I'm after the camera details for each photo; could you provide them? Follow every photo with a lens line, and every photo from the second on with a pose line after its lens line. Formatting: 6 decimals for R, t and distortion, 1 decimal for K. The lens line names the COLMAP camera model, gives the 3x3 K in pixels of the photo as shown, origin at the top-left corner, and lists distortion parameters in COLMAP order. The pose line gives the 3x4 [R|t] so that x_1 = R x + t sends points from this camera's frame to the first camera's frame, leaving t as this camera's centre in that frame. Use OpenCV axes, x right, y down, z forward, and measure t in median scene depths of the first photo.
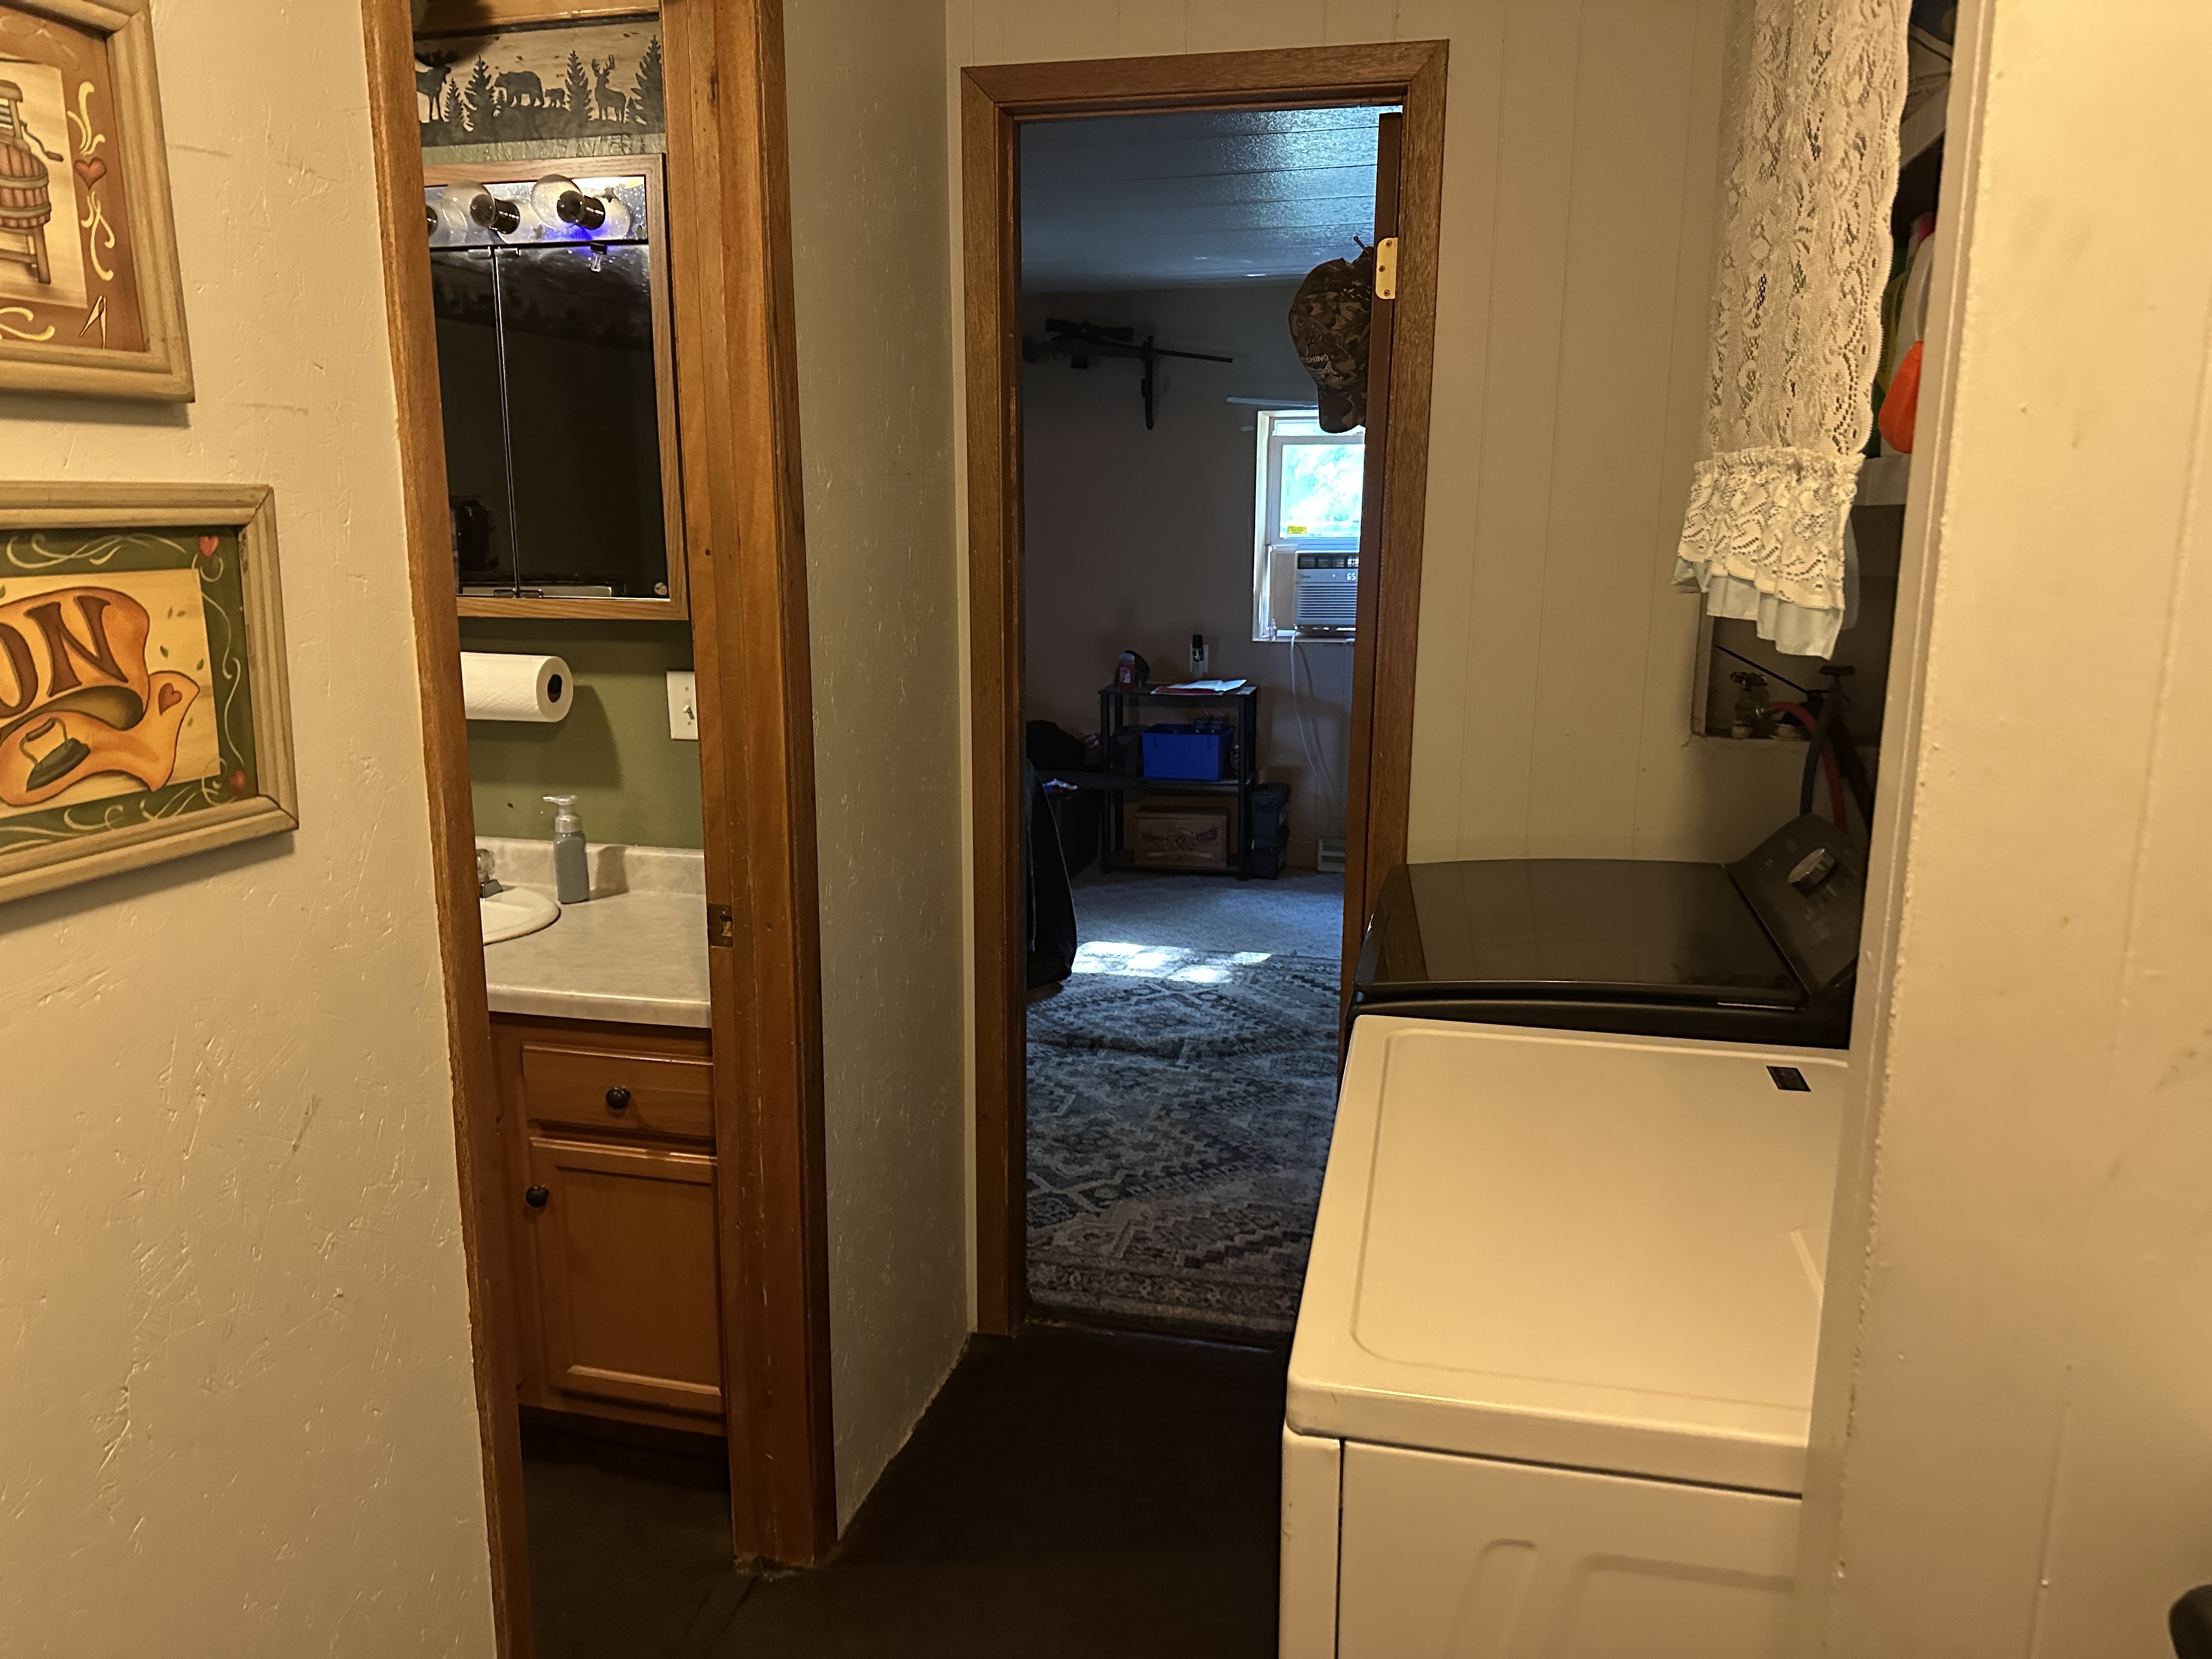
lens RADIAL K [[1555.7, 0, 1139.9], [0, 1555.7, 833.3], [0, 0, 1]] dist [-0.000172, 0.001537]
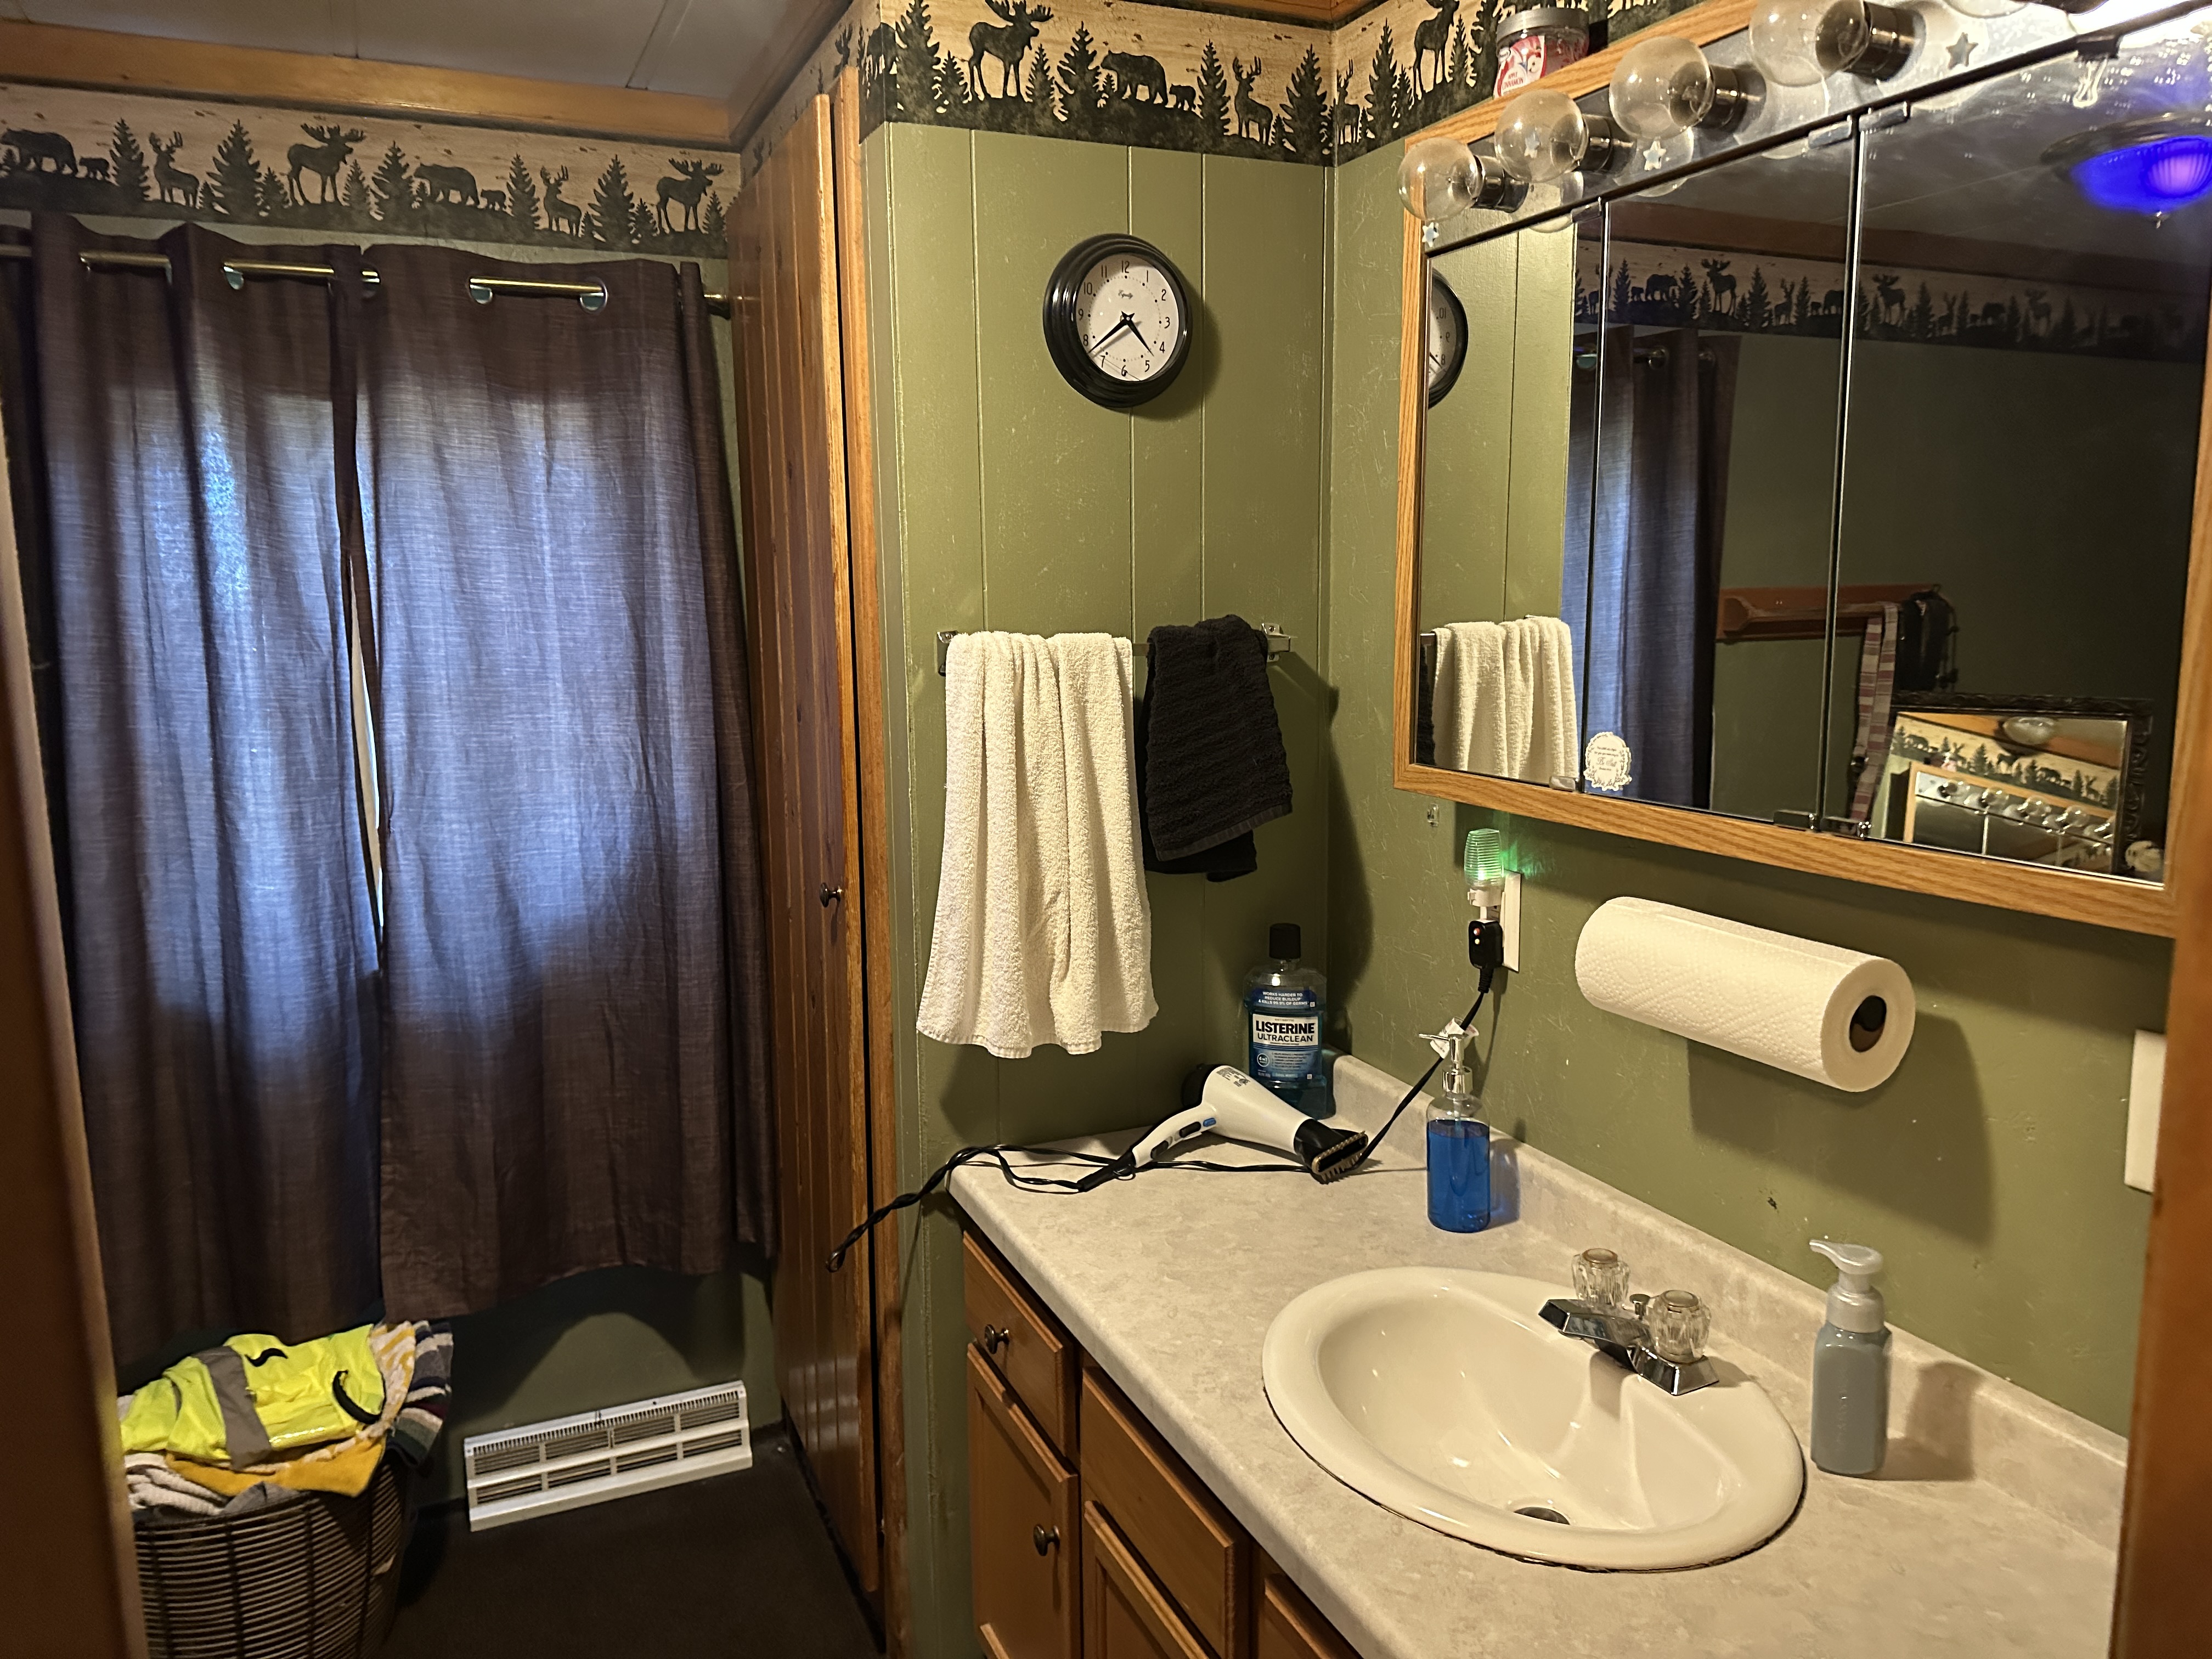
lens RADIAL K [[1555.7, 0, 1139.9], [0, 1555.7, 833.3], [0, 0, 1]] dist [-0.000172, 0.001537]
pose [[0.613500, 0.108315, -0.782231, -0.141110], [-0.141979, 0.989537, 0.025667, -0.128150], [0.776827, 0.095314, 0.622459, 0.507795]]
